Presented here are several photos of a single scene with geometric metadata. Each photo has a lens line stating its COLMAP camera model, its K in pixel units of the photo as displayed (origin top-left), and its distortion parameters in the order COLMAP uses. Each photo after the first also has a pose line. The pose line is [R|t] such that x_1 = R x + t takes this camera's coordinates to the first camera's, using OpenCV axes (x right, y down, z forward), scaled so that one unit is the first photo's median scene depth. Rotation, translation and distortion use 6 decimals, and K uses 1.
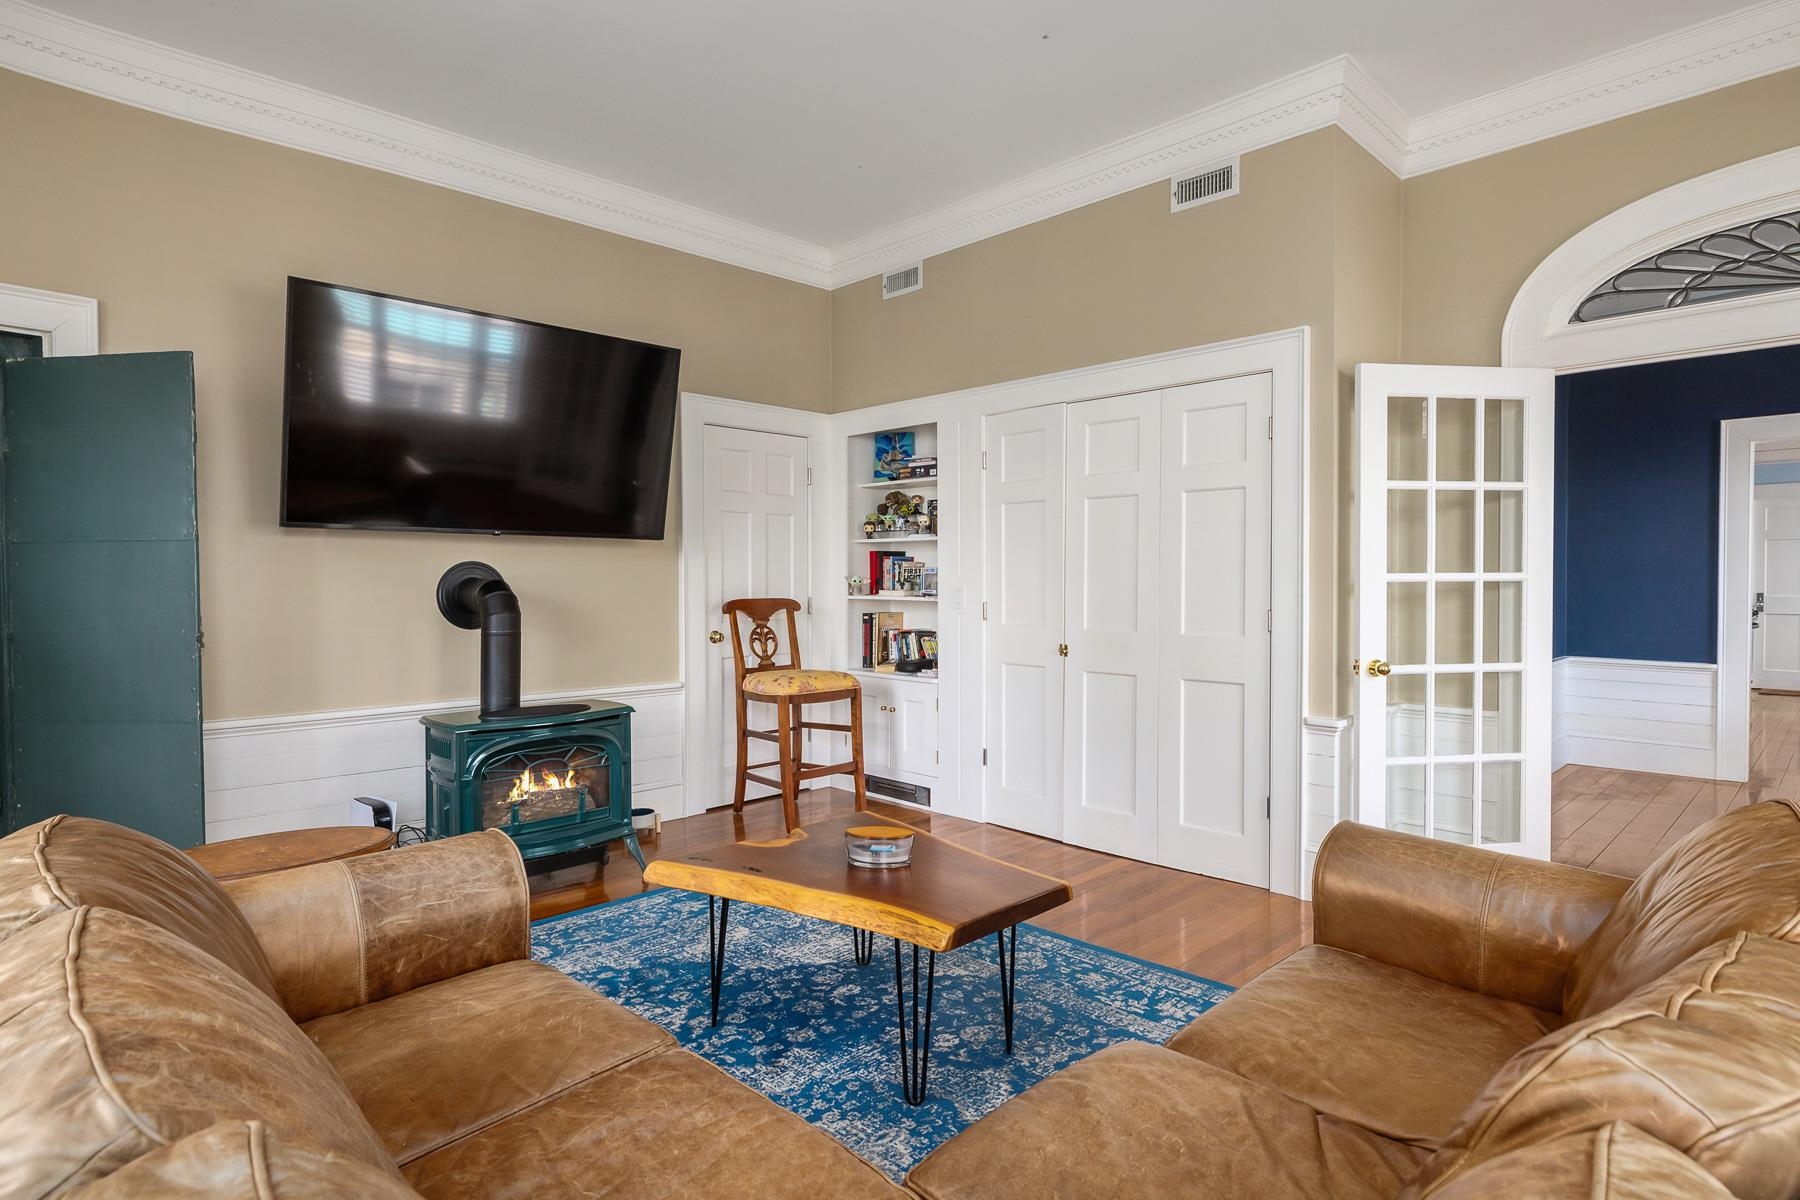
lens RADIAL K [[966.2, 0, 886.5], [0, 966.2, 595.5], [0, 0, 1]] dist [0.003726, -0.003707]
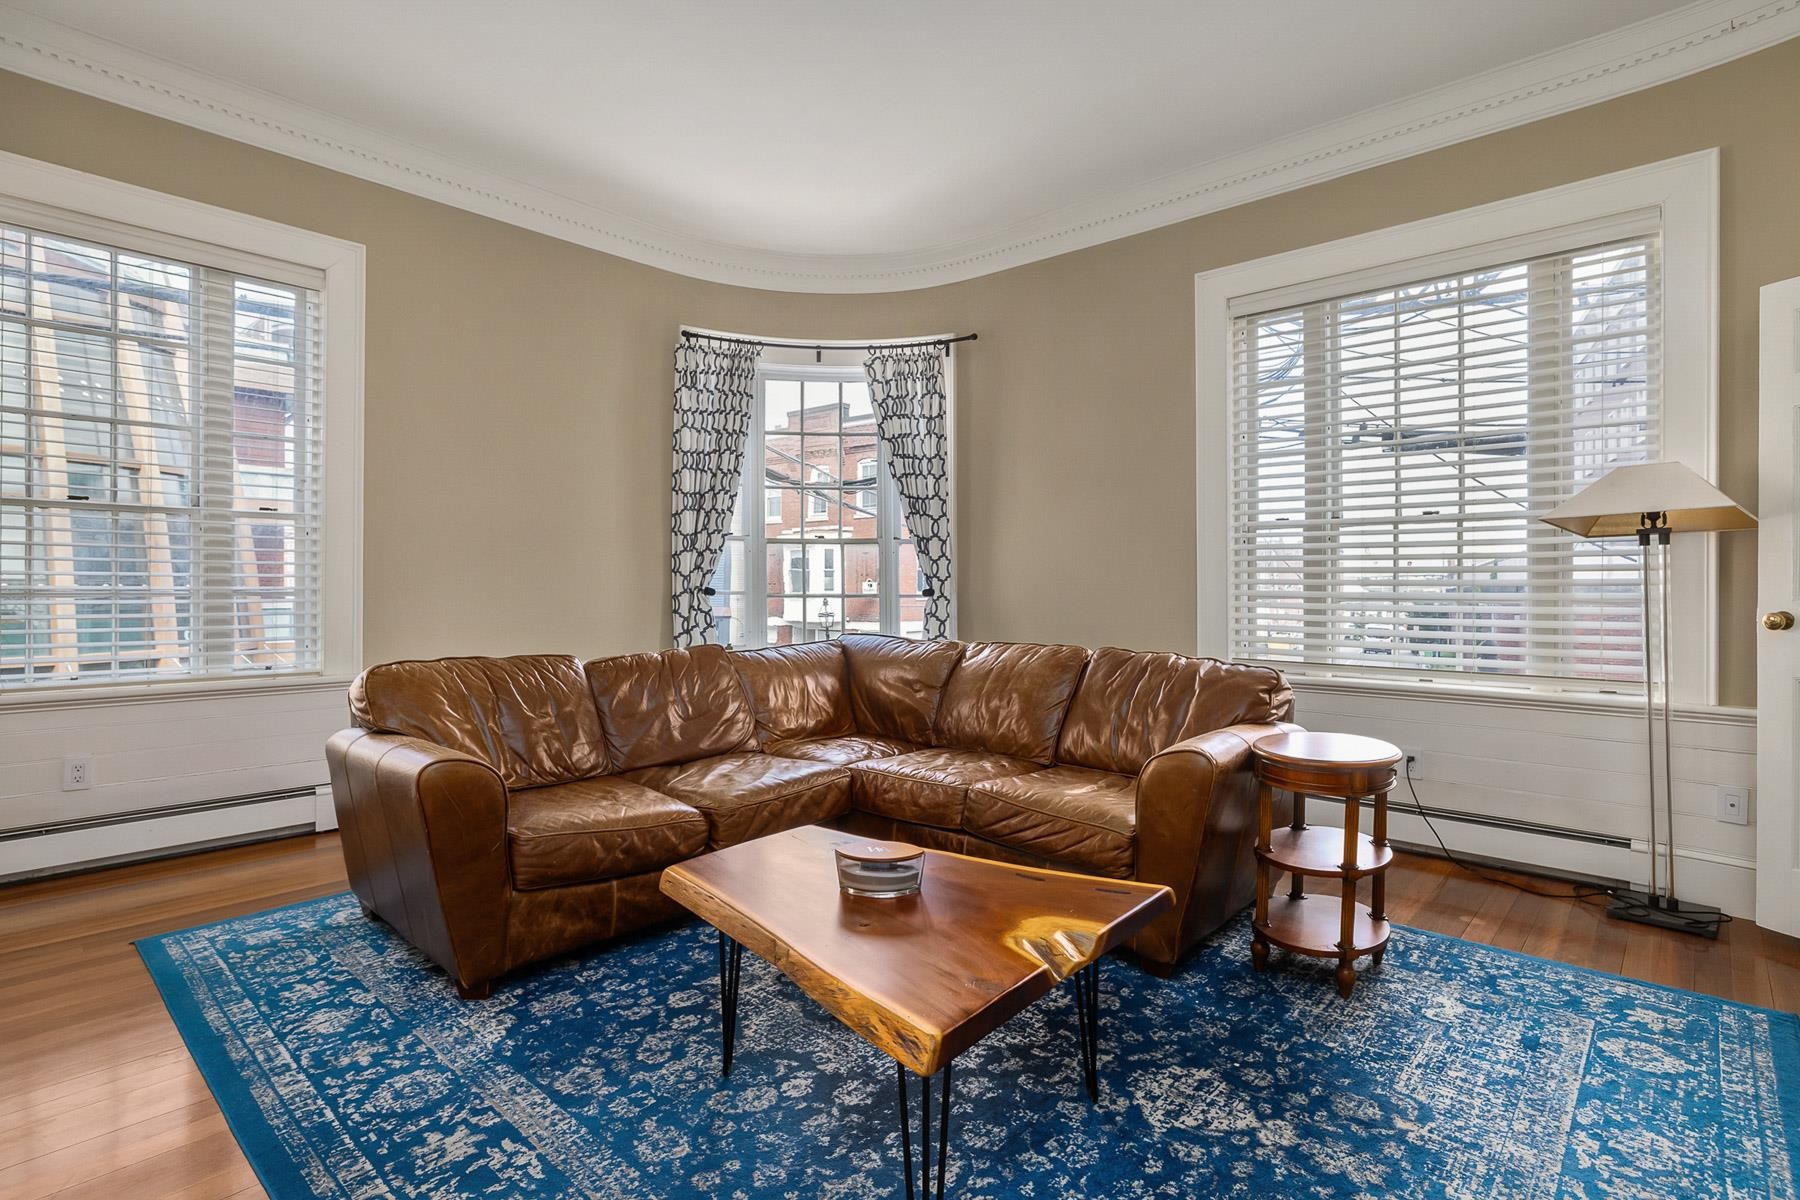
lens RADIAL K [[859.2, 0, 923.6], [0, 859.2, 601.2], [0, 0, 1]] dist [-0.007723, 0.001859]
pose [[-0.995115, 0.000725, -0.098719, 0.018852], [-0.002724, 0.999391, 0.034796, 0.014750], [0.098684, 0.034895, -0.994507, 1.235321]]
